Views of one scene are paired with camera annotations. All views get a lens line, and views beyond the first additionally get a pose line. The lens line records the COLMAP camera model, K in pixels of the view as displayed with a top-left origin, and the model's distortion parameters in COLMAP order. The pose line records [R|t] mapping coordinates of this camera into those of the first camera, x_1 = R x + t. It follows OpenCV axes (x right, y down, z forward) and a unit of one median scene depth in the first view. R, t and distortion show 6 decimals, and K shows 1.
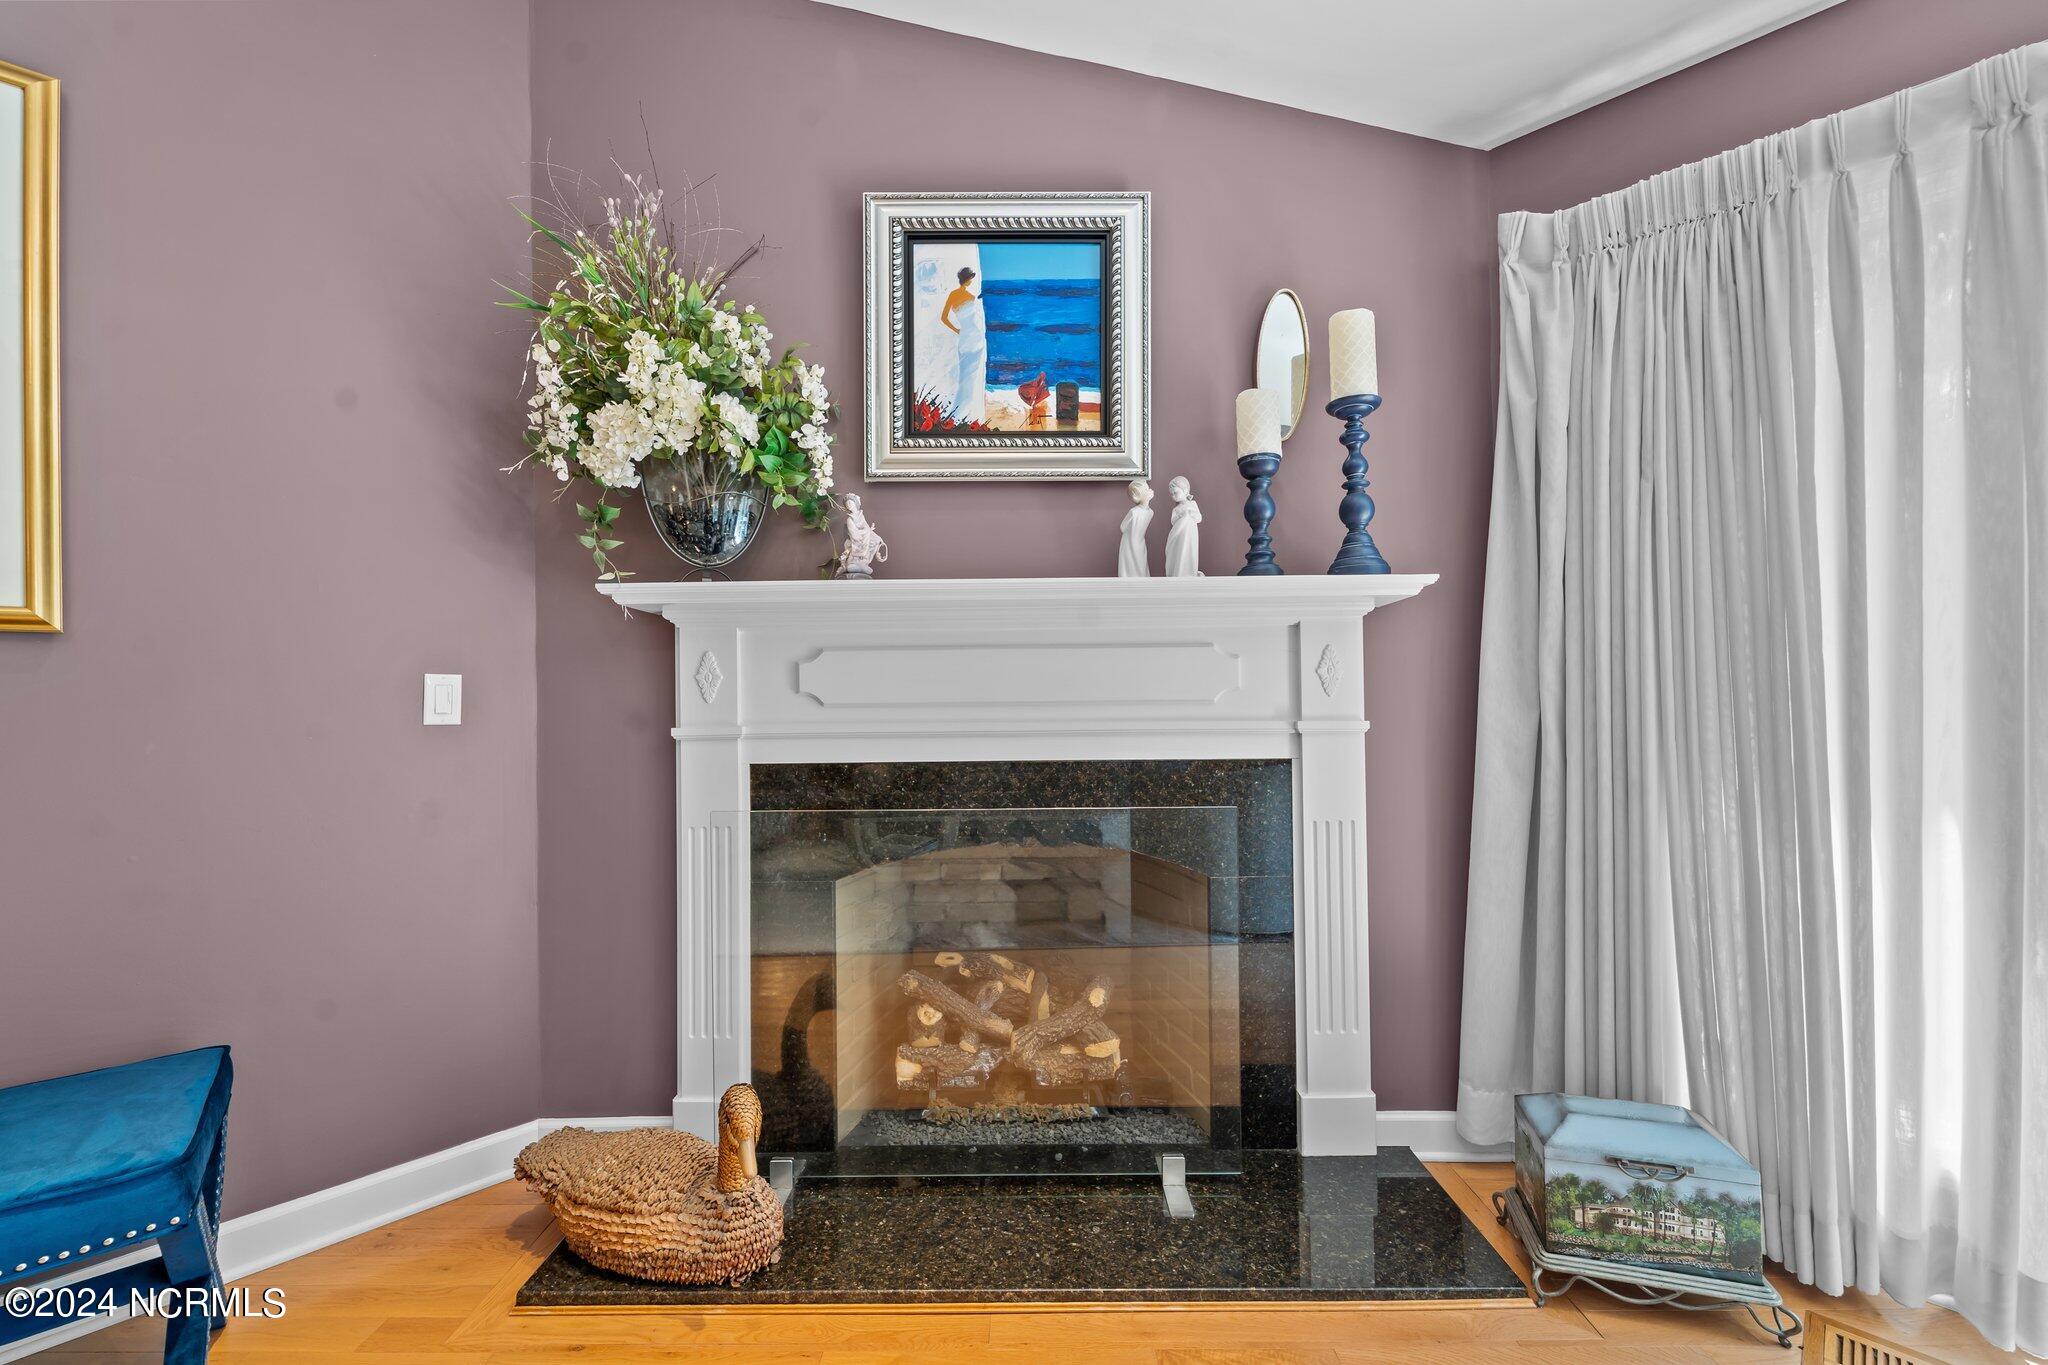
lens RADIAL K [[828.7, 0, 1023.4], [0, 828.7, 684.9], [0, 0, 1]] dist [0.000328, -0.000257]
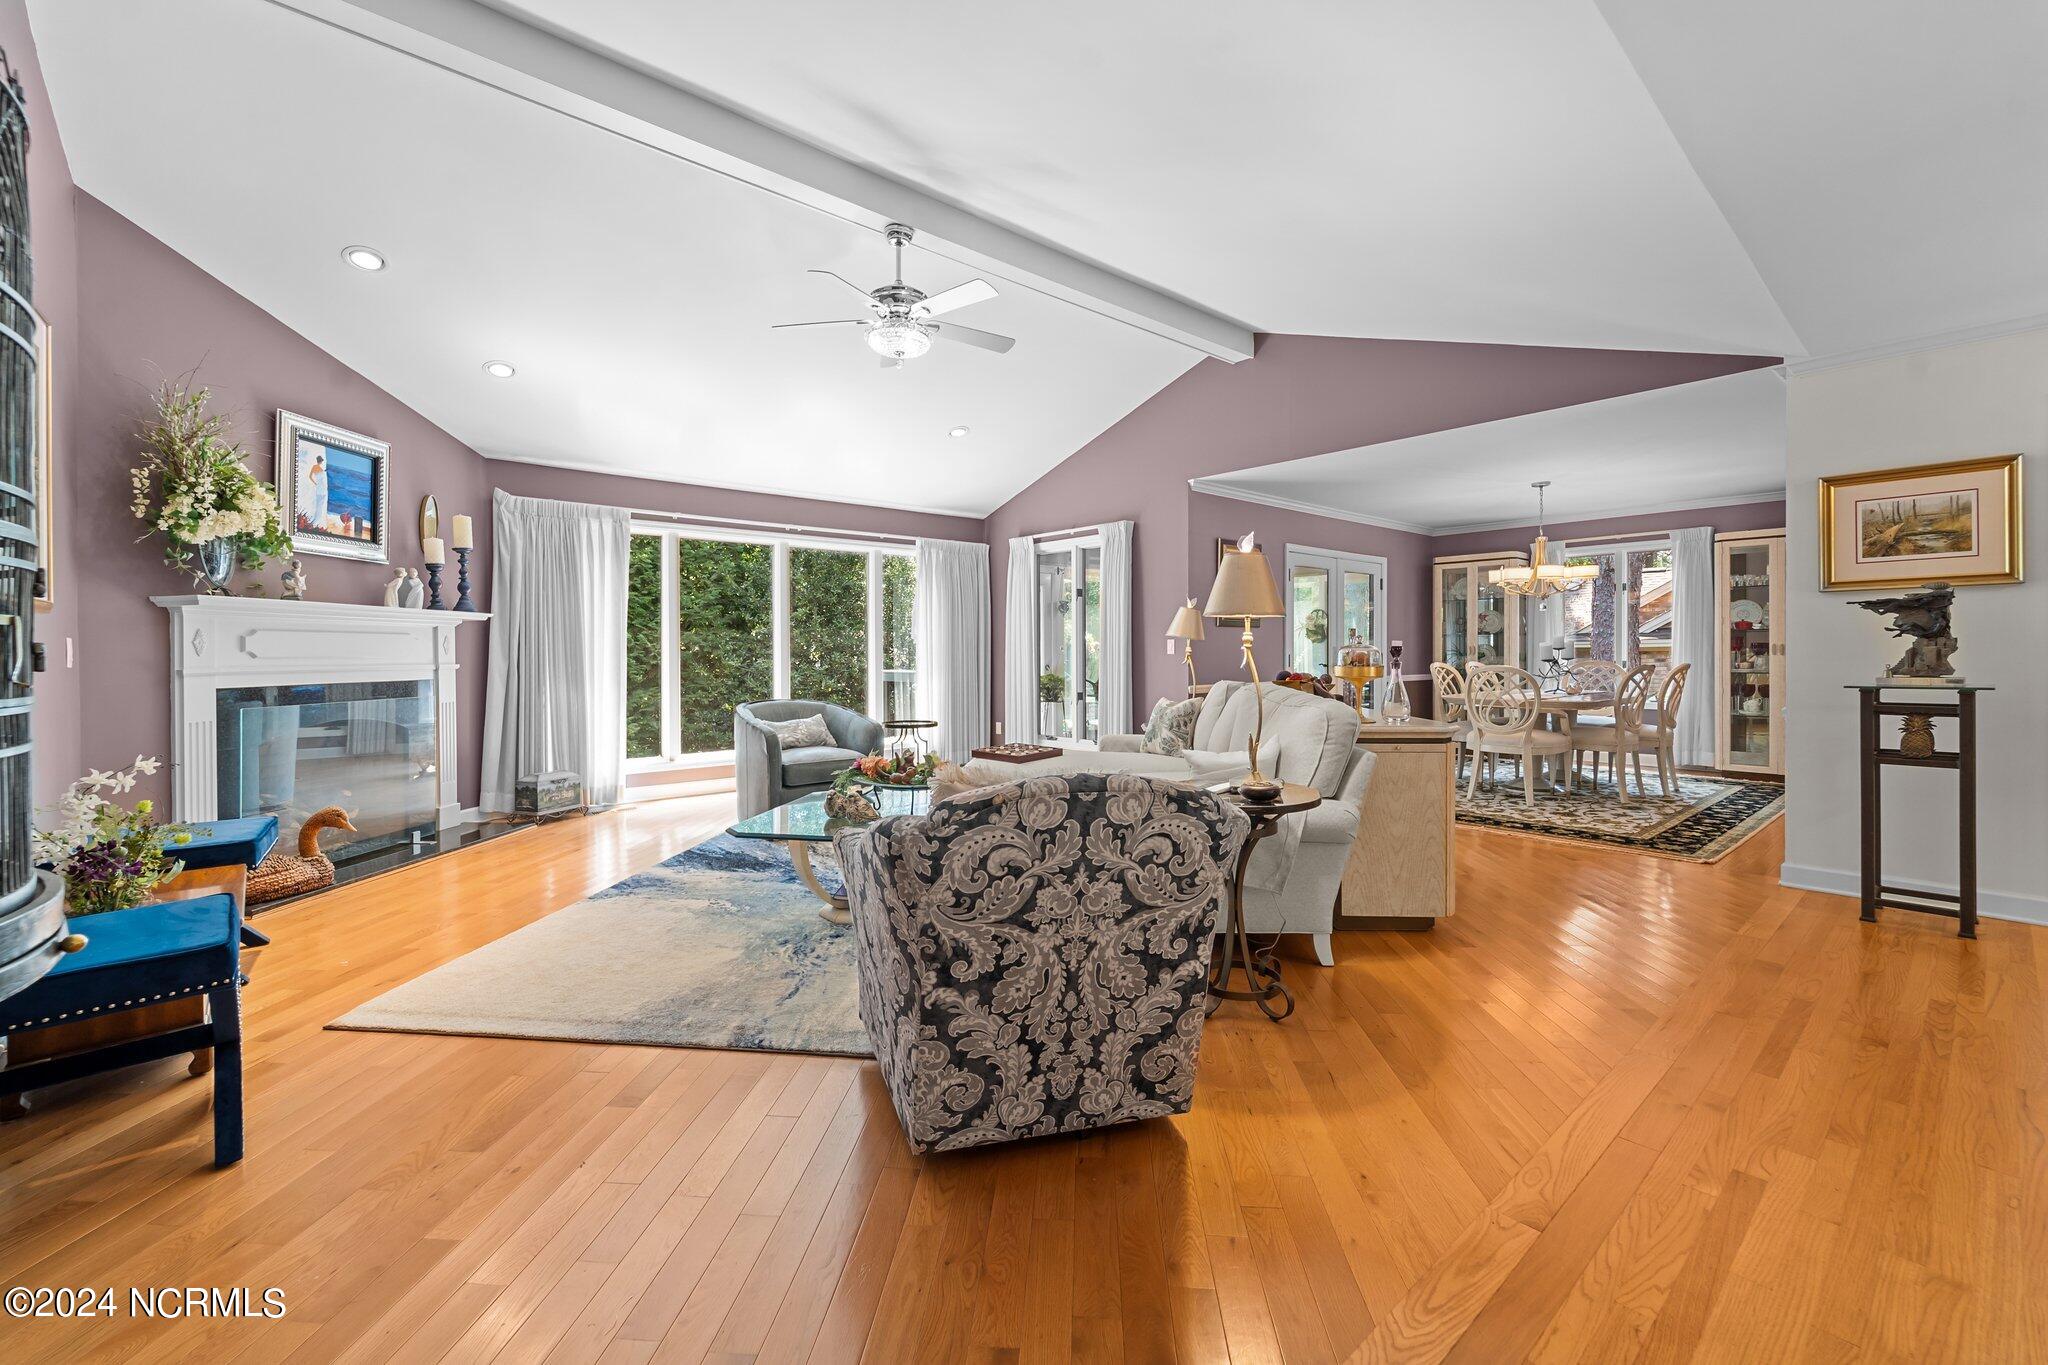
lens RADIAL K [[853.2, 0, 1022.3], [0, 853.2, 656.6], [0, 0, 1]] dist [0.000169, -0.000088]
pose [[0.065293, 0.004663, 0.997855, -2.193507], [-0.008438, 0.999956, -0.004121, 0.014049], [-0.997830, -0.008151, 0.065330, -0.988621]]
